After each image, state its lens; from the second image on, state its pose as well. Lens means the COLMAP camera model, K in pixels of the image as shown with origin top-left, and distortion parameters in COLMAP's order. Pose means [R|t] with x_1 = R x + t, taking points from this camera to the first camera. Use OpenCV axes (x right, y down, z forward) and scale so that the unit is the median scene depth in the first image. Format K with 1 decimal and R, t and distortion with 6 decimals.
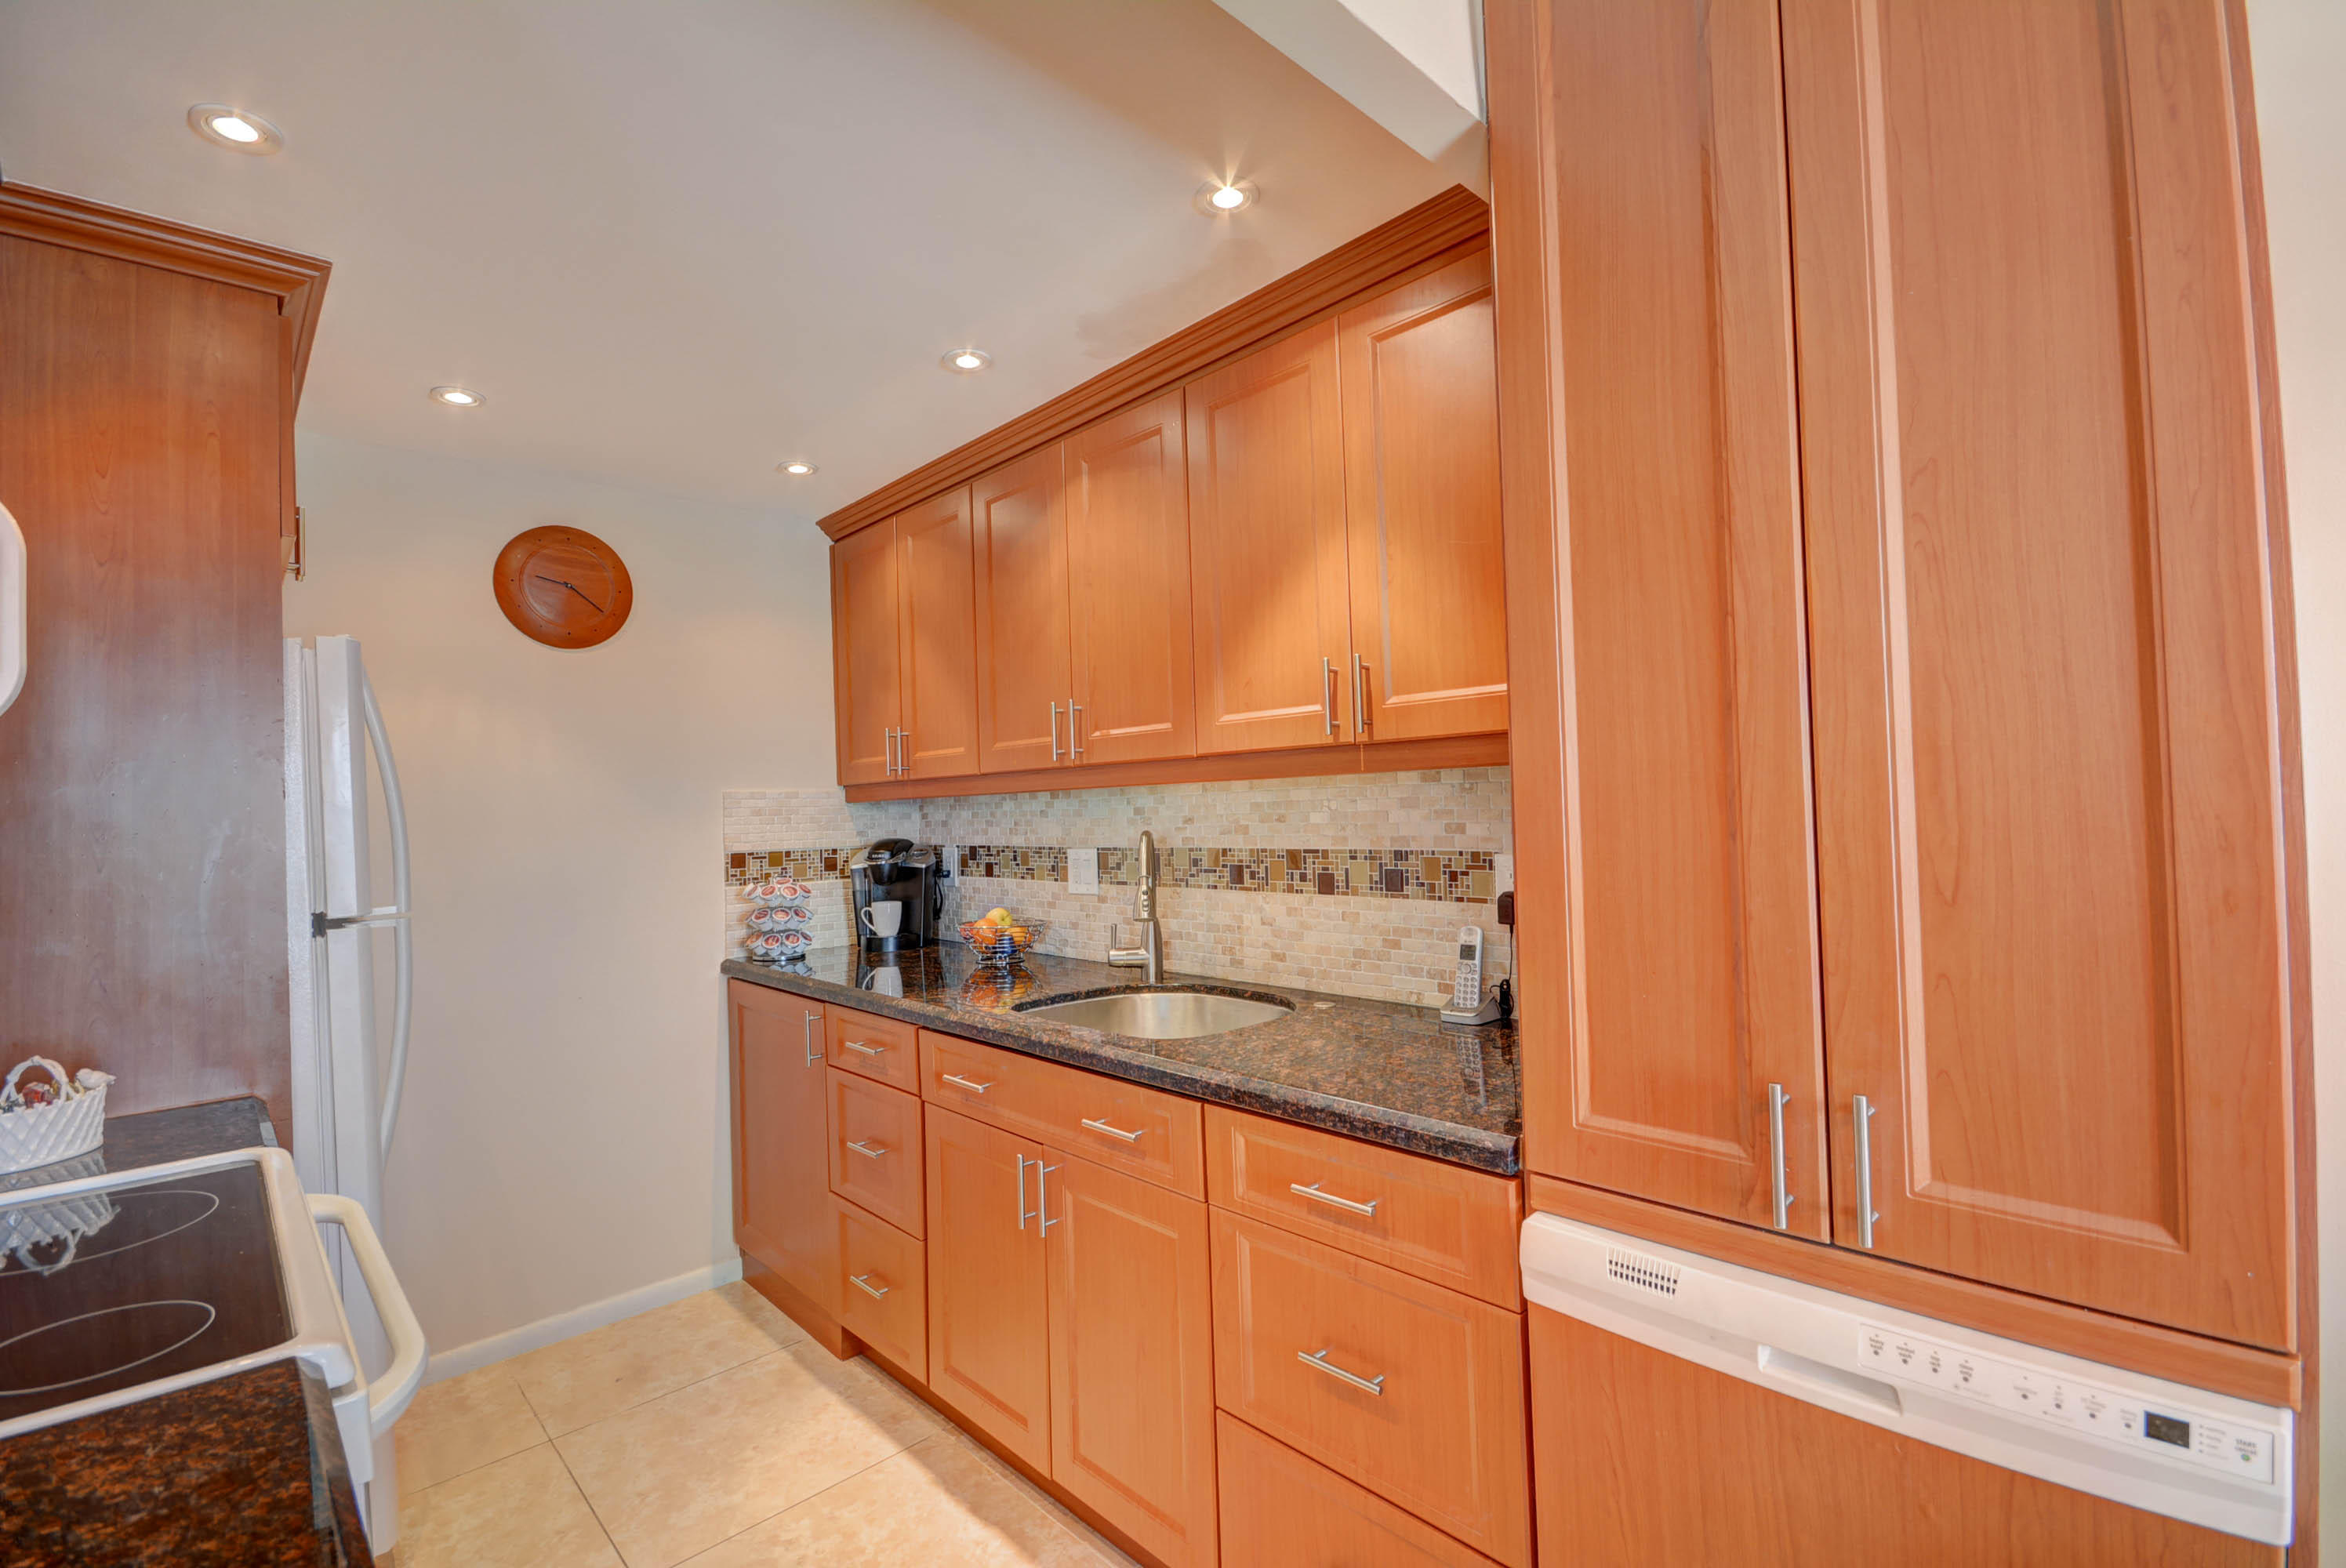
lens RADIAL K [[1034.5, 0, 1175.1], [0, 1034.5, 795.3], [0, 0, 1]] dist [-0.004050, 0.000353]
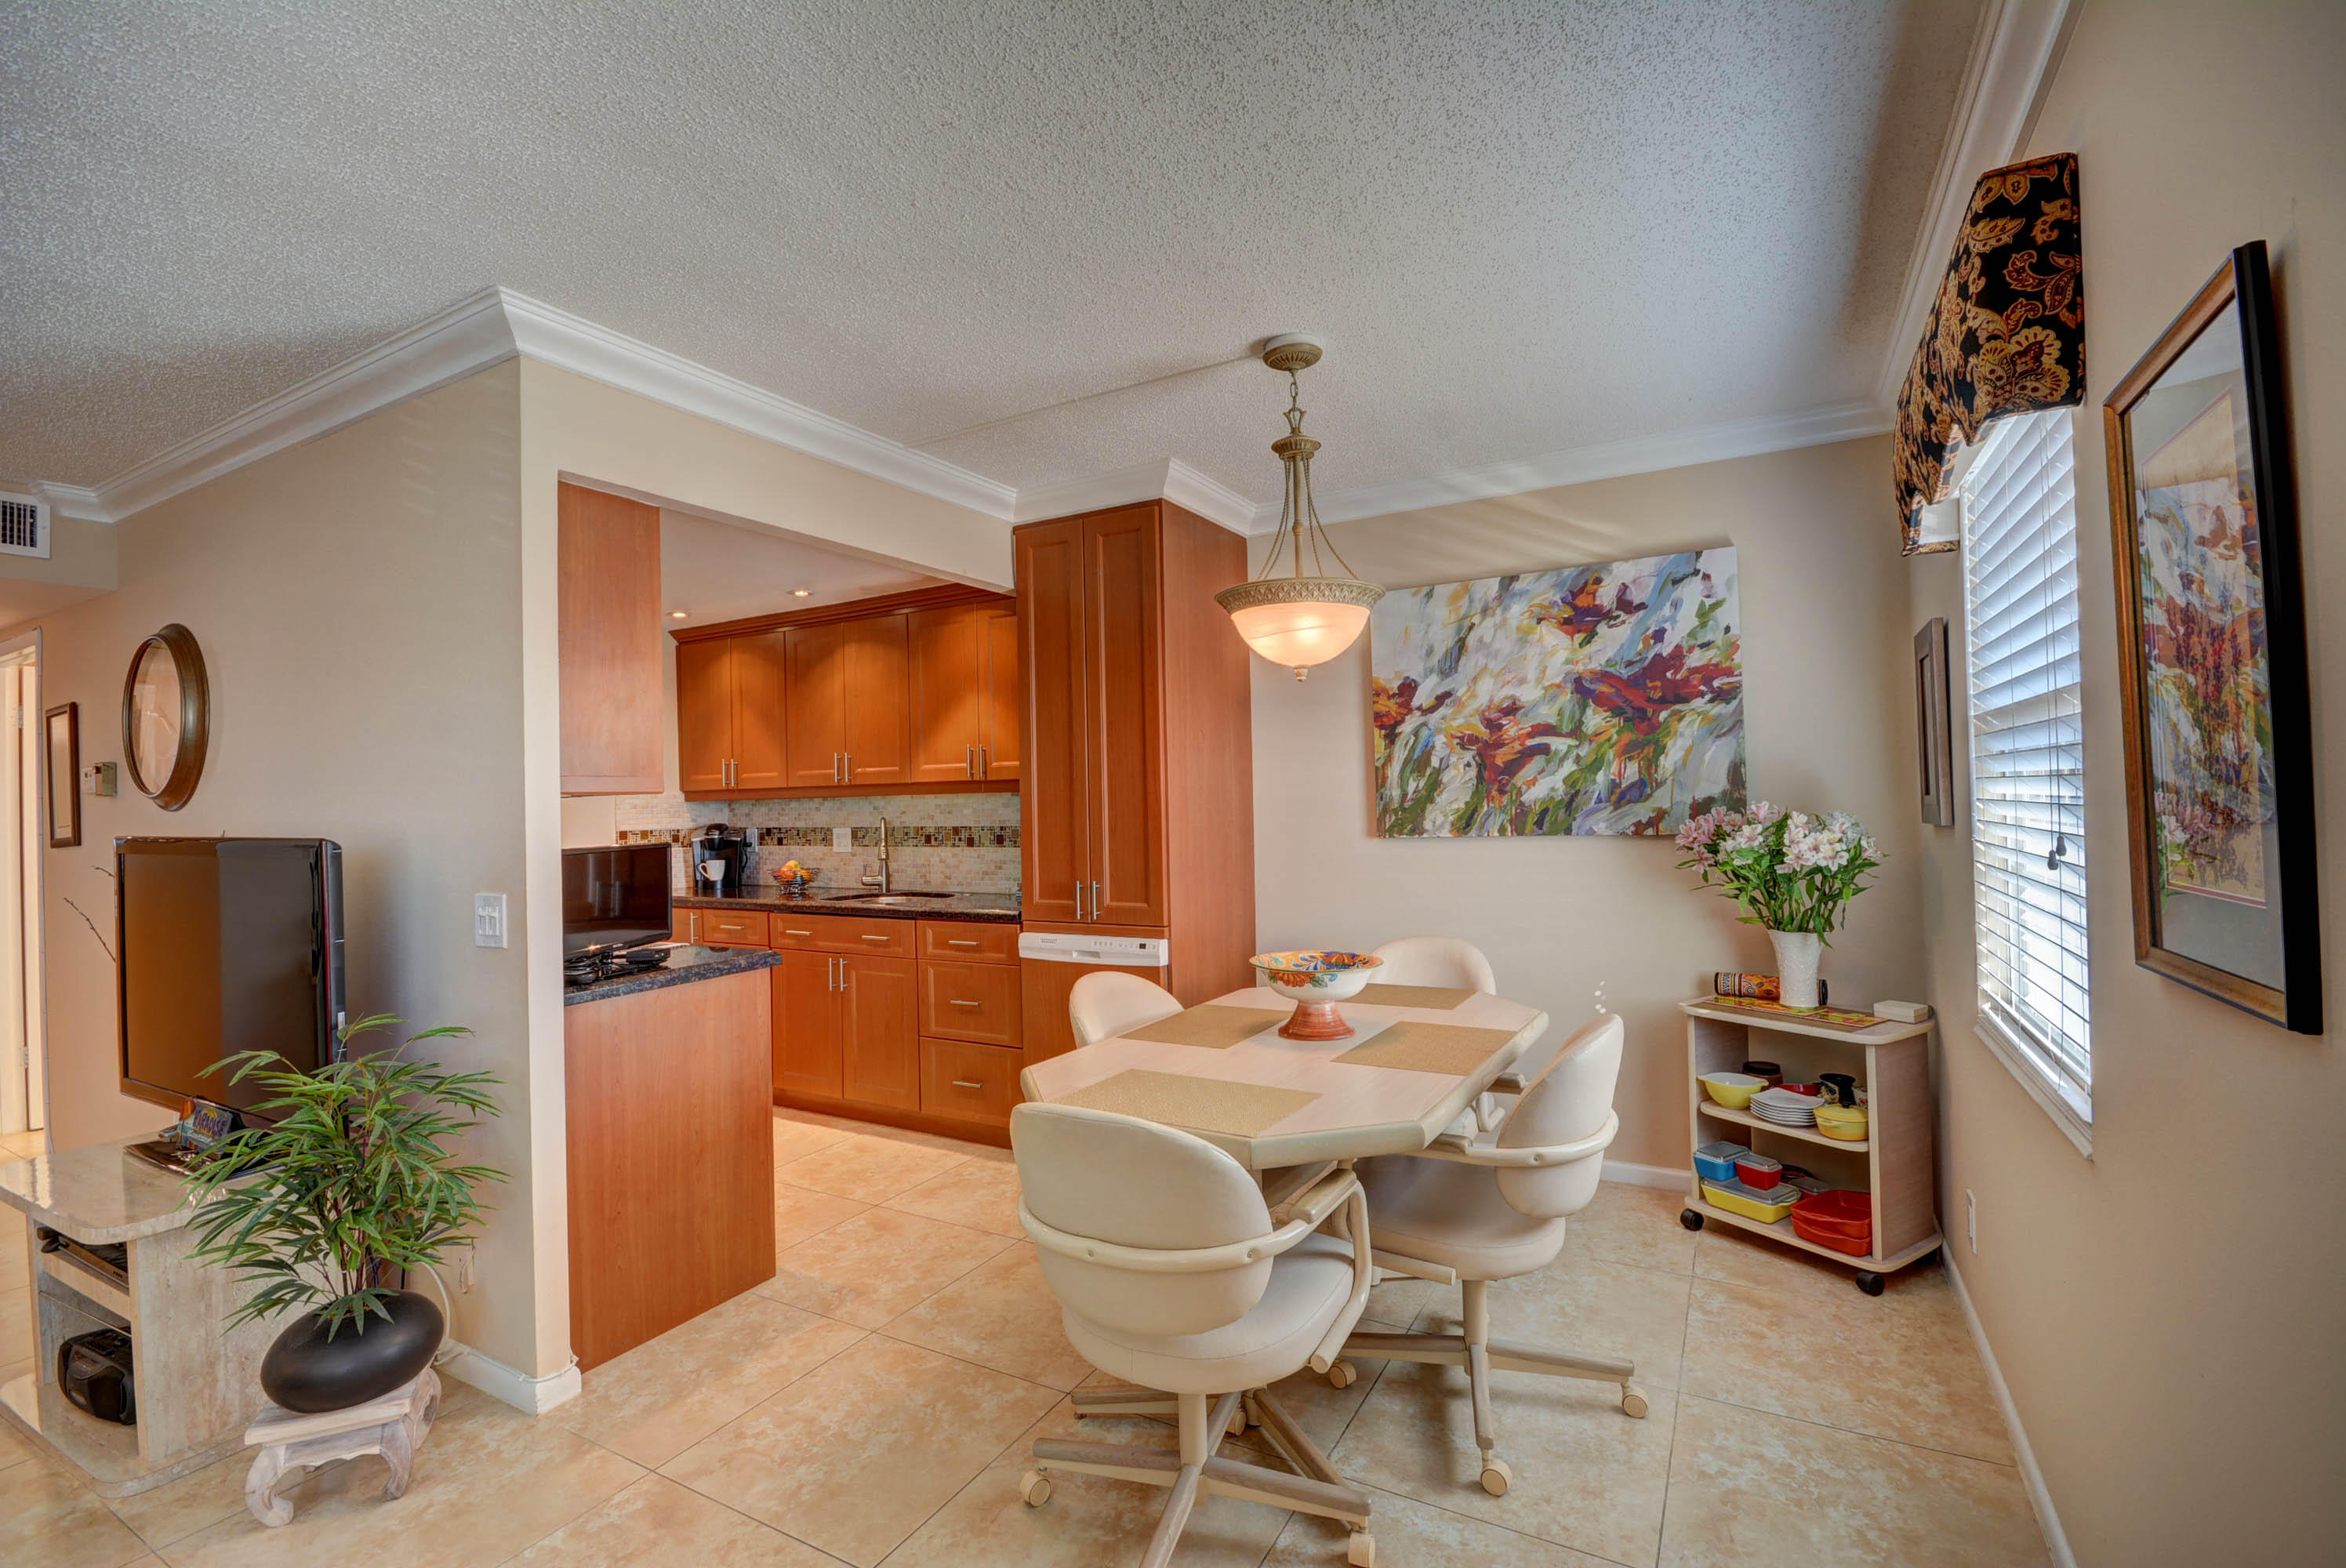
lens RADIAL K [[1034.5, 0, 1173.9], [0, 1034.5, 791.6], [0, 0, 1]] dist [-0.004050, 0.000353]
pose [[0.954843, 0.012655, 0.296840, -0.080849], [-0.011636, 0.999919, -0.005199, -0.012429], [-0.296882, 0.001510, 0.954913, -1.055763]]
